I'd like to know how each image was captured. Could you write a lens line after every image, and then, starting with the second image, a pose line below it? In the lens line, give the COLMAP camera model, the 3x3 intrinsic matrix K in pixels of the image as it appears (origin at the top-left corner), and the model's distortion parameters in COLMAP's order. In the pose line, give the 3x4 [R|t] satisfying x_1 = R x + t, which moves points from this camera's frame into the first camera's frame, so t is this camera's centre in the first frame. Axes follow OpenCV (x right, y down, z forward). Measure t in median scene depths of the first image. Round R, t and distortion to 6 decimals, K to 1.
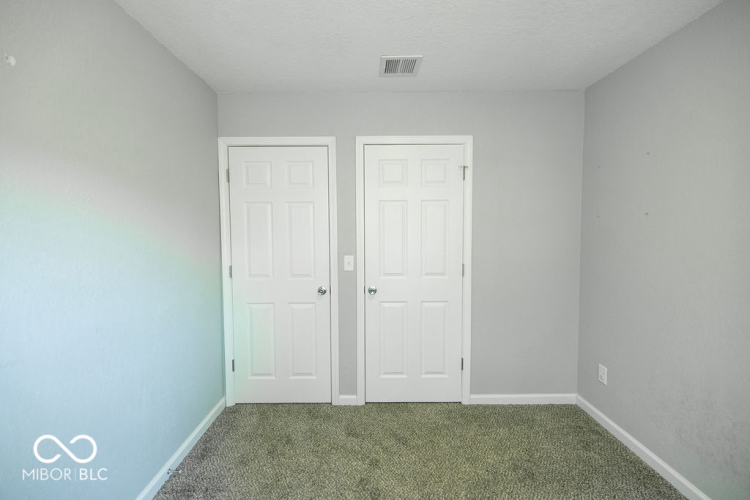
lens RADIAL K [[317.6, 0, 367.1], [0, 317.6, 249.0], [0, 0, 1]] dist [0.002008, 0.000081]
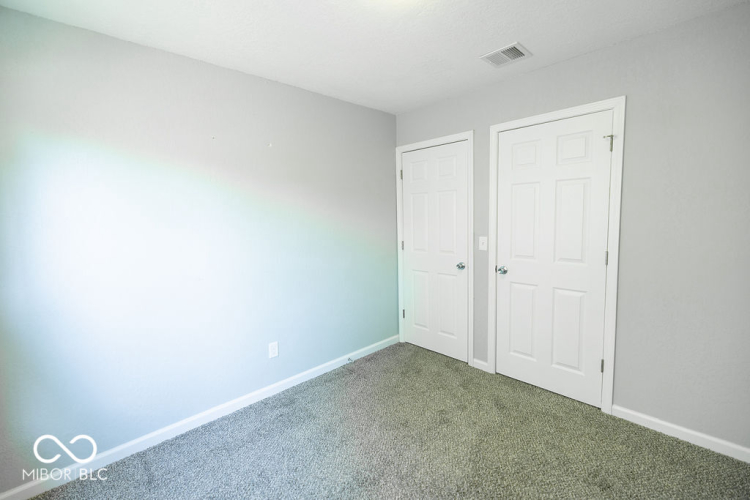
lens RADIAL K [[317.6, 0, 367.6], [0, 317.6, 253.4], [0, 0, 1]] dist [0.002008, 0.000081]
pose [[0.692724, 0.074082, -0.717388, 0.463473], [-0.028007, 0.996723, 0.075884, 0.006000], [0.720659, -0.032474, 0.692529, -0.060001]]
